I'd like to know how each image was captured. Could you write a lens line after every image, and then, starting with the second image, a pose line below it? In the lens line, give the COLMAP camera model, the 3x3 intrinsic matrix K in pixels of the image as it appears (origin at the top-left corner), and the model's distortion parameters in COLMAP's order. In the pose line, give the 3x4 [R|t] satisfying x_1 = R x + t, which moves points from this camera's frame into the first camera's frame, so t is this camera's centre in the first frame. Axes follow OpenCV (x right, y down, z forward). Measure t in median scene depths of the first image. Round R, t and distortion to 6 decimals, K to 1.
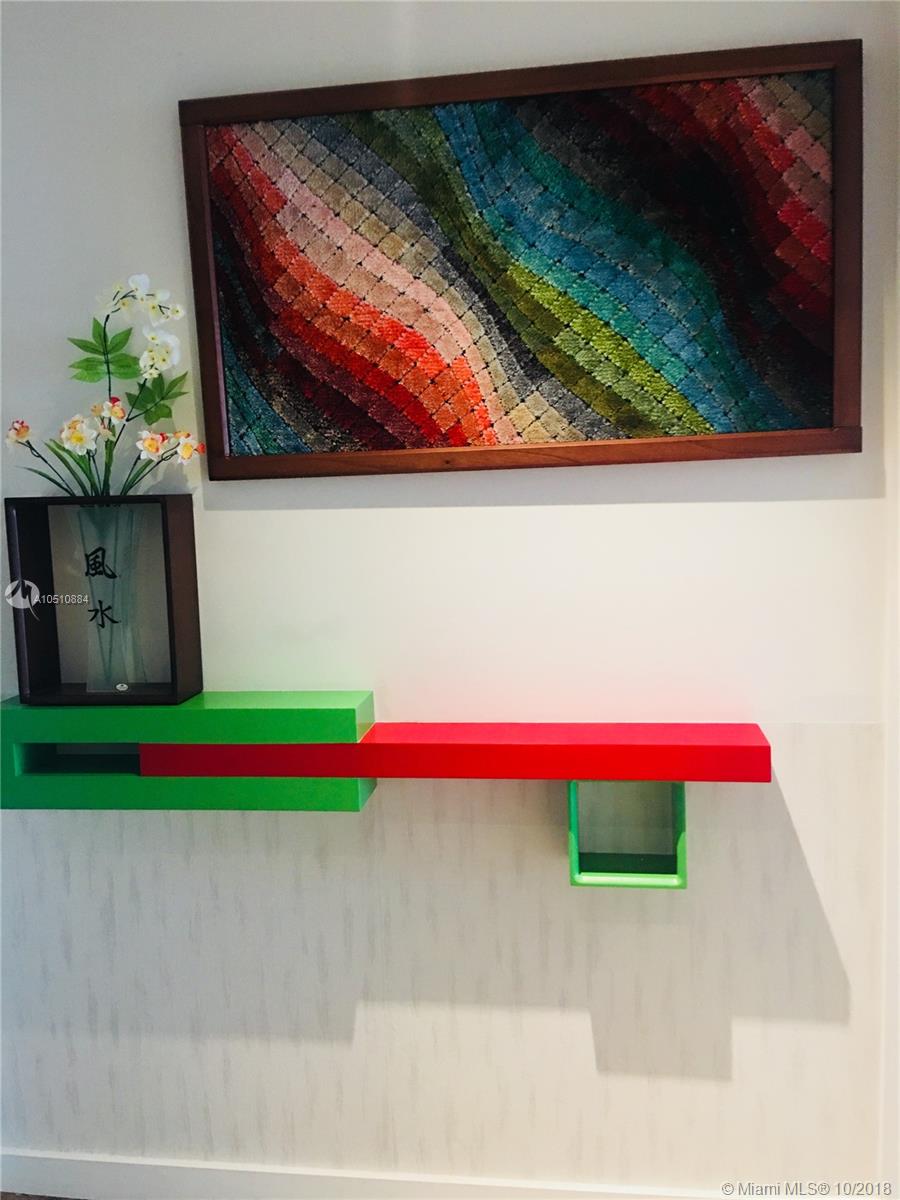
lens RADIAL K [[1022.0, 0, 450.0], [0, 1022.0, 600.0], [0, 0, 1]] dist [0.064149, -0.007066]
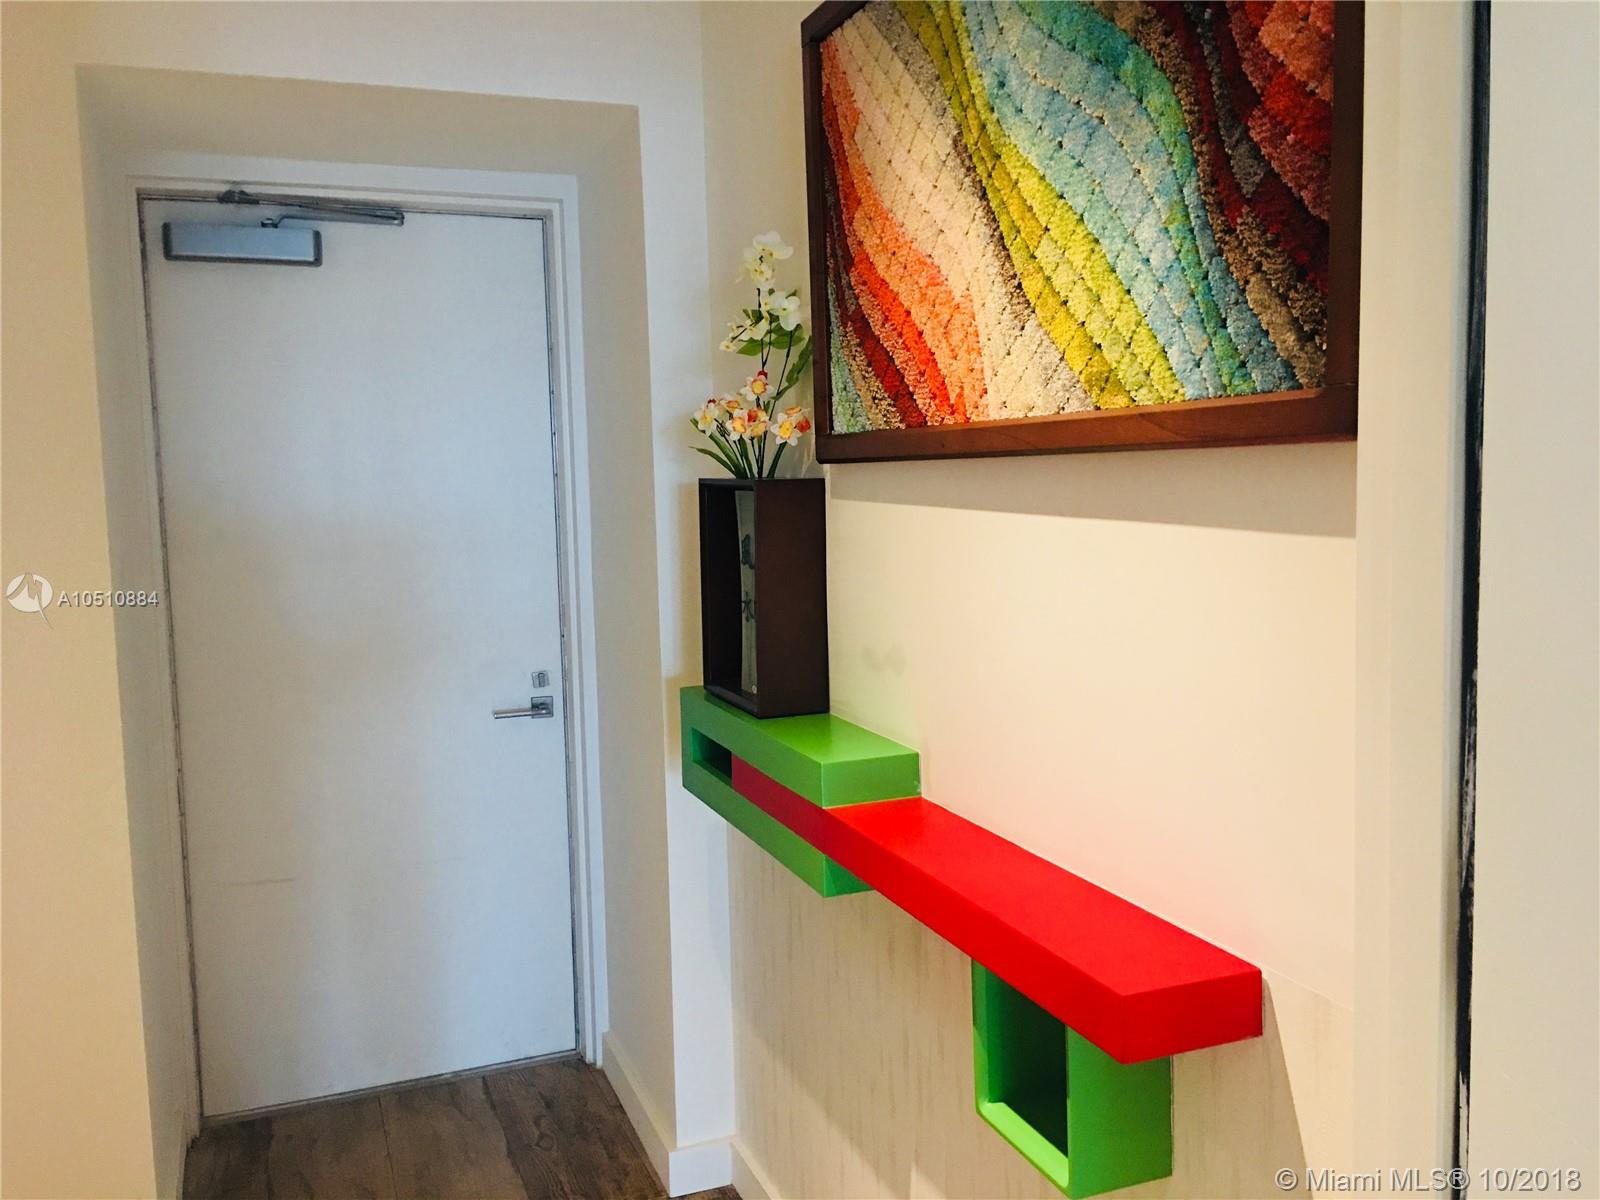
lens RADIAL K [[1334.9, 0, 800.0], [0, 1334.9, 600.0], [0, 0, 1]] dist [-0.003124, -0.000386]
pose [[0.484219, 0.110130, -0.867988, 0.765813], [-0.094777, 0.992811, 0.073095, -0.090635], [0.869798, 0.046871, 0.491176, 0.489908]]
